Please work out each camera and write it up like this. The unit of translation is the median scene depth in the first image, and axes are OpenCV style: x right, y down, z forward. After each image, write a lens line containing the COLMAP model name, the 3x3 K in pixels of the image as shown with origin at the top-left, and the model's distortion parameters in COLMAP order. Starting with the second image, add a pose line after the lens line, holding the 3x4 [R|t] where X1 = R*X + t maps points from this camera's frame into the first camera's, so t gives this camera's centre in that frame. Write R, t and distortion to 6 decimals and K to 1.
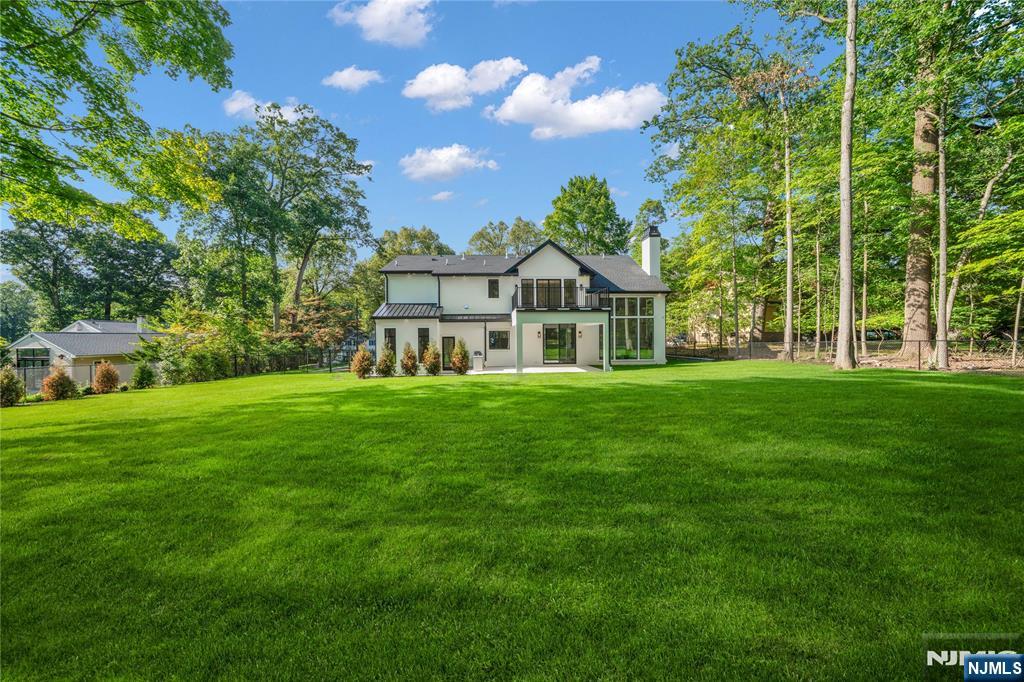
lens RADIAL K [[349.2, 0, 512.0], [0, 349.2, 341.0], [0, 0, 1]] dist [-0.015500, 0.000000]
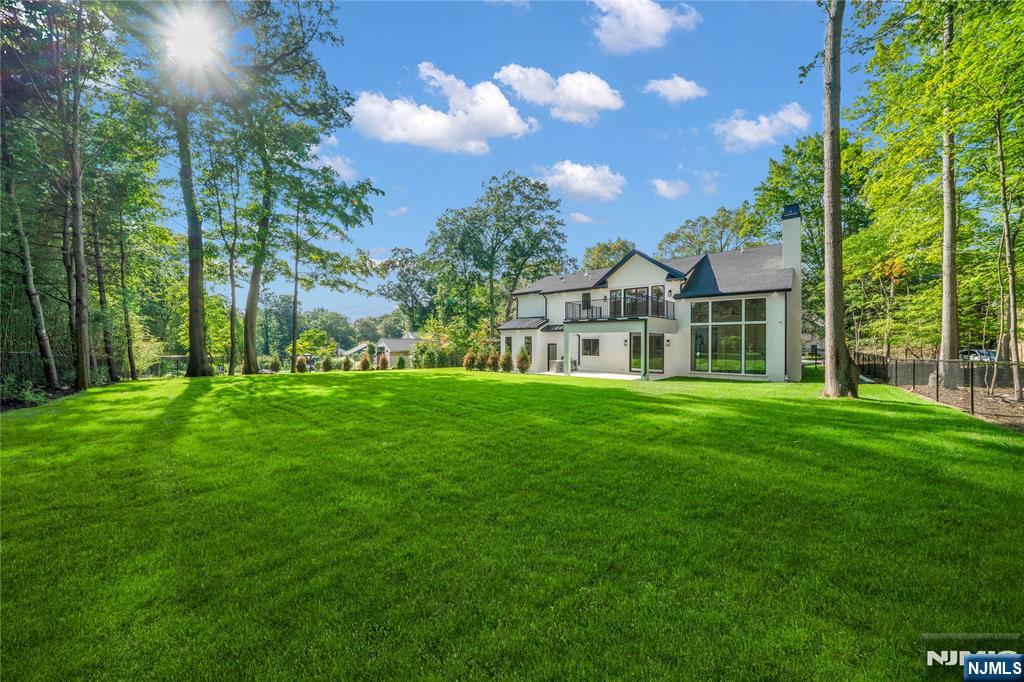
lens RADIAL K [[349.2, 0, 512.0], [0, 349.2, 341.0], [0, 0, 1]] dist [-0.015500, 0.000000]
pose [[0.735019, 0.008155, -0.677998, 0.526451], [-0.017483, 0.999823, -0.006928, -0.010105], [0.677821, 0.016946, 0.735031, 0.016116]]
